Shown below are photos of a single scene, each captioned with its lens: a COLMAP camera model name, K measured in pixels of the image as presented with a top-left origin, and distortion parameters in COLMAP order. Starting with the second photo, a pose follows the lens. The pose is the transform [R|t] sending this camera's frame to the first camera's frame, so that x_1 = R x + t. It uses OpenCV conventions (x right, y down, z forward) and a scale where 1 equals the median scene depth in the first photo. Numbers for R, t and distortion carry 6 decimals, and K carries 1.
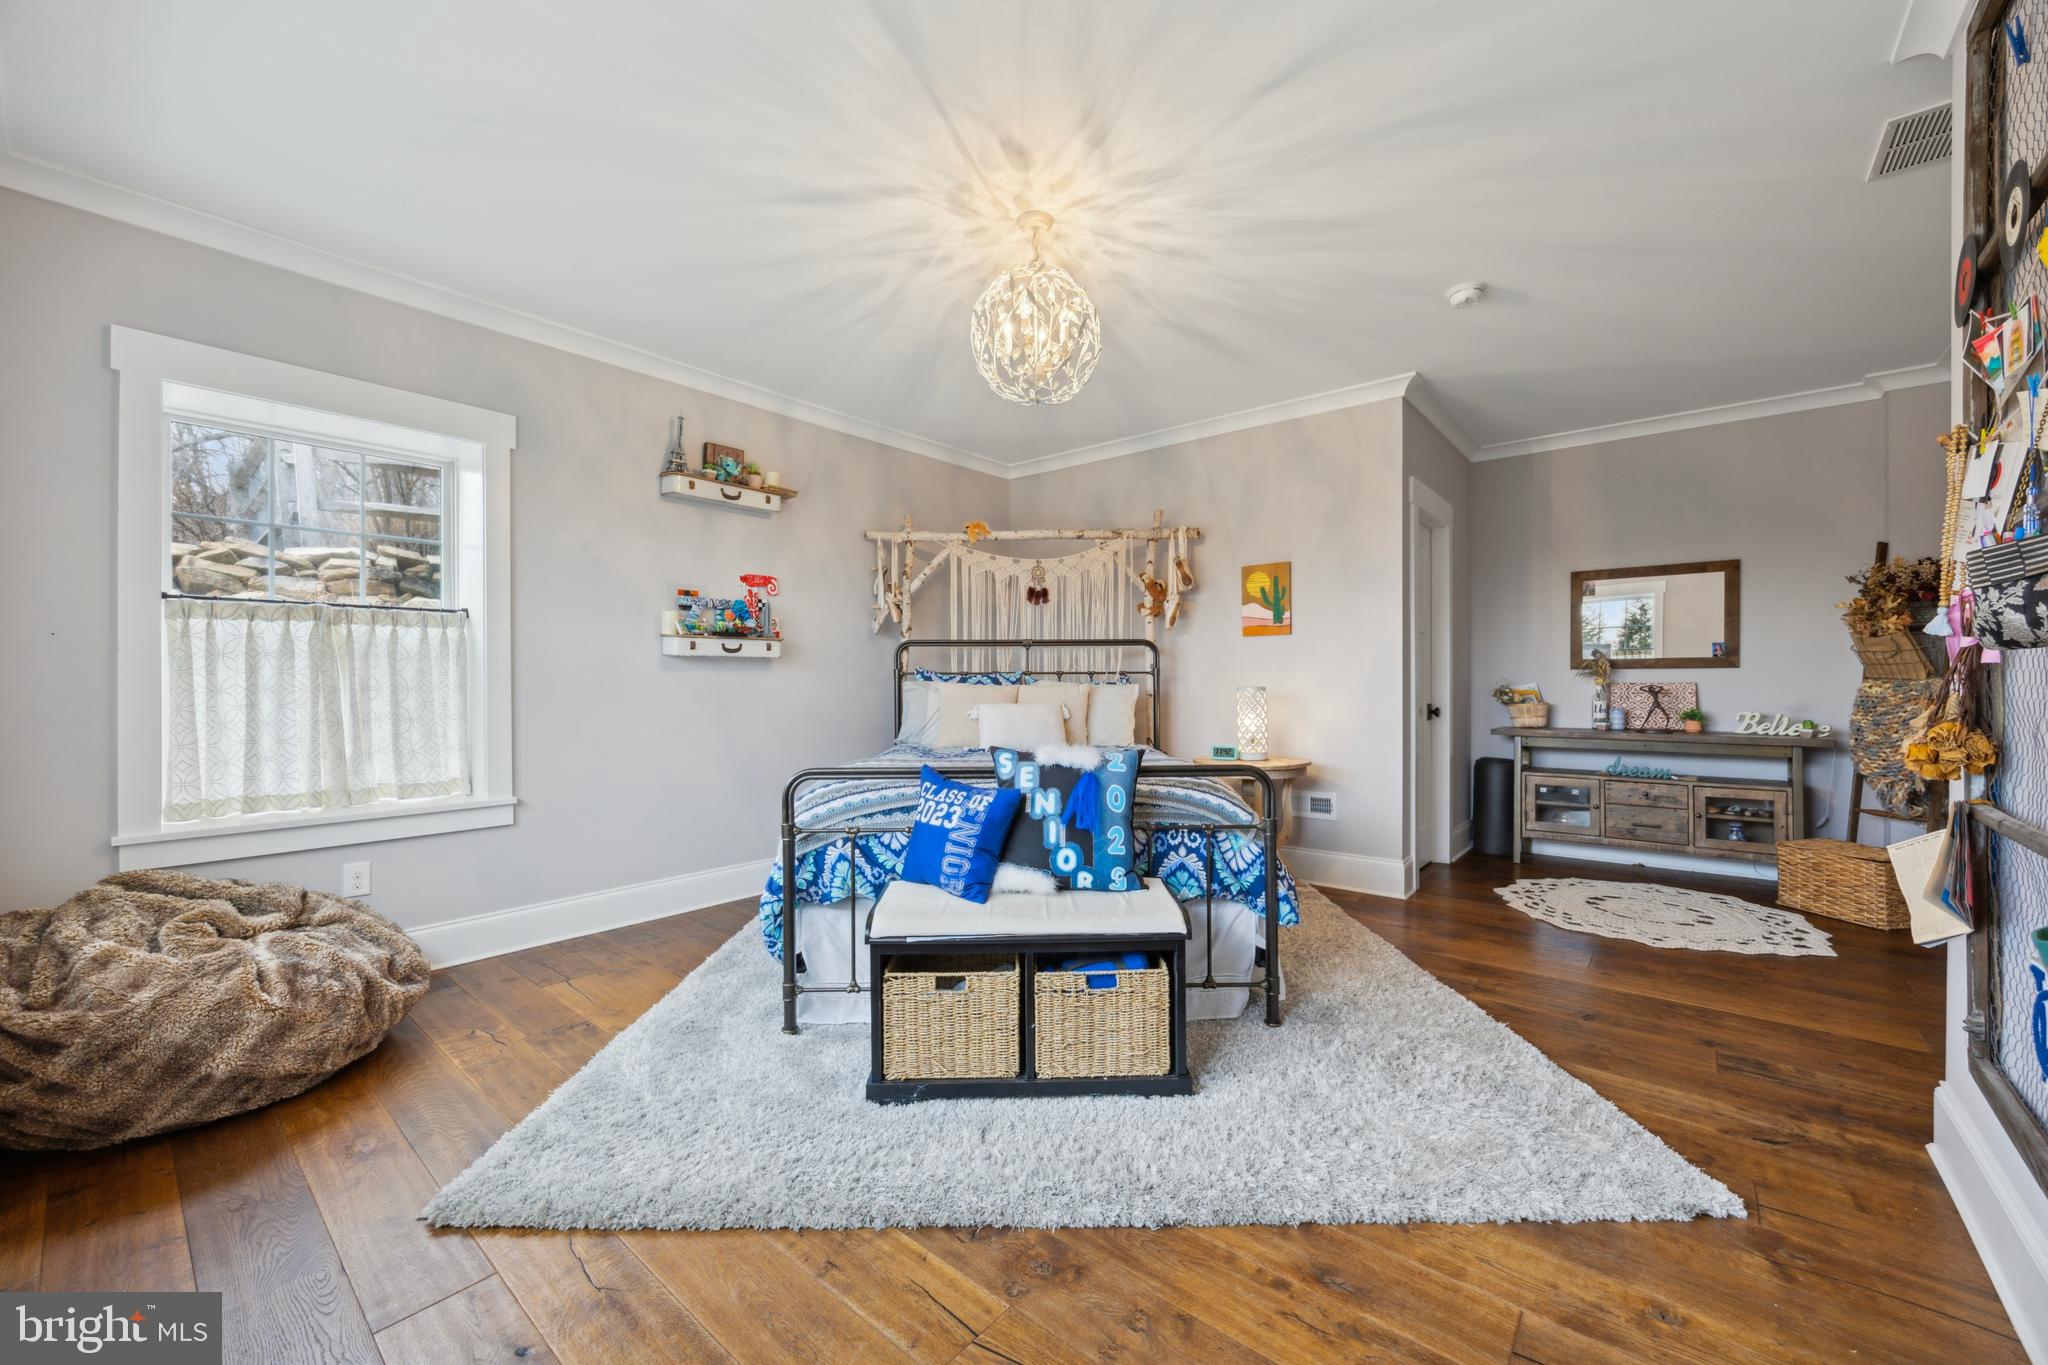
lens RADIAL K [[798.3, 0, 1026.7], [0, 798.3, 689.4], [0, 0, 1]] dist [-0.008864, 0.000067]
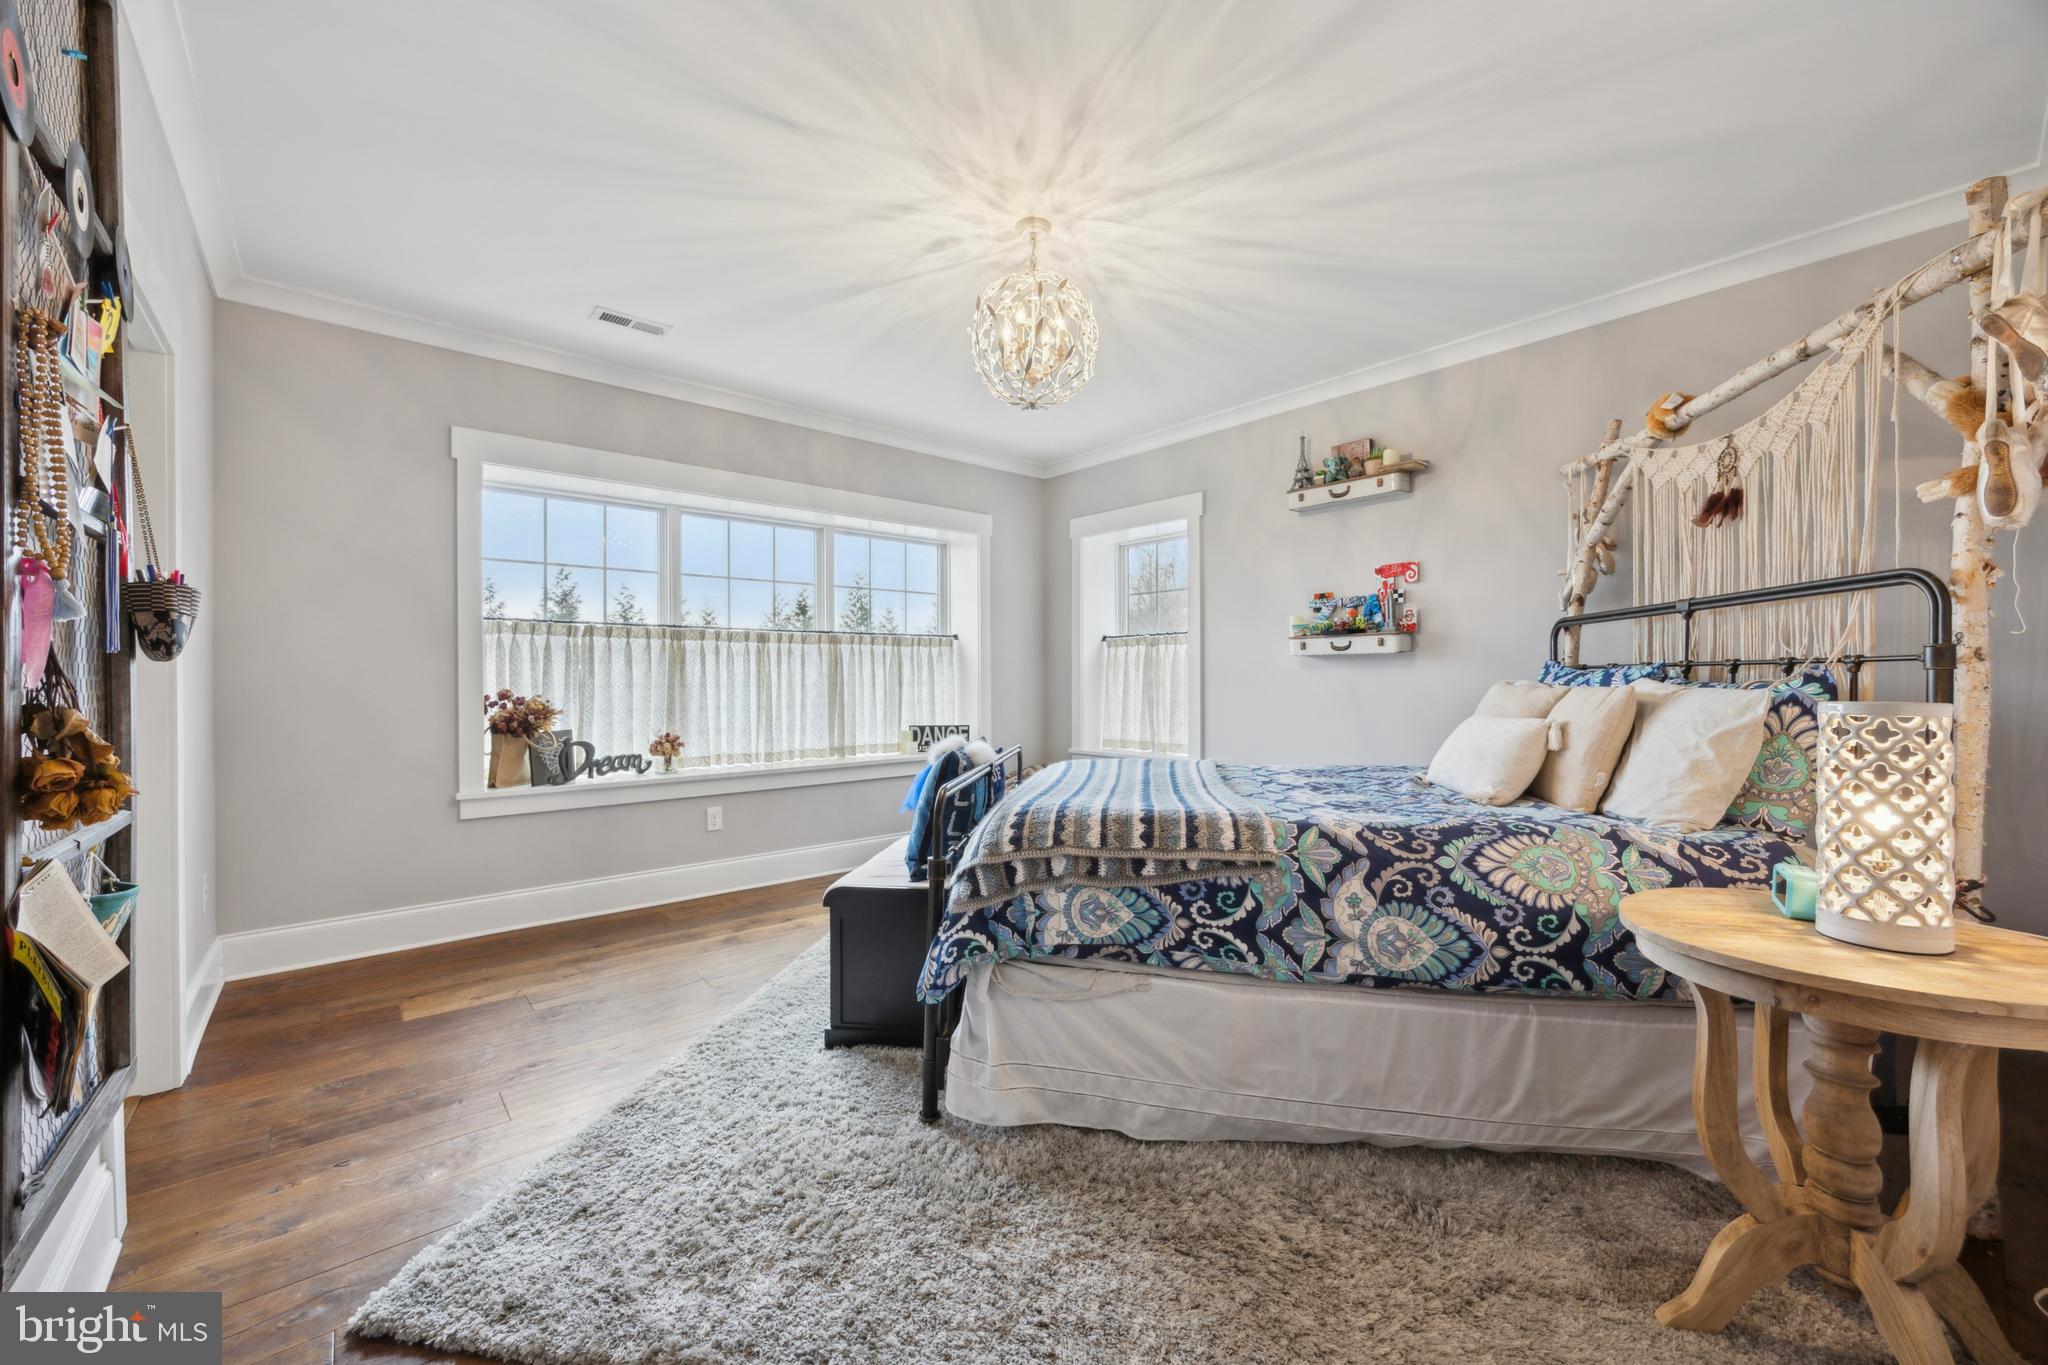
lens RADIAL K [[798.3, 0, 1019.3], [0, 798.3, 669.2], [0, 0, 1]] dist [-0.008864, 0.000067]
pose [[-0.169183, -0.011069, -0.985523, 0.685507], [-0.009701, 0.999907, -0.009565, -0.009748], [0.985537, 0.007943, -0.169274, 0.787528]]
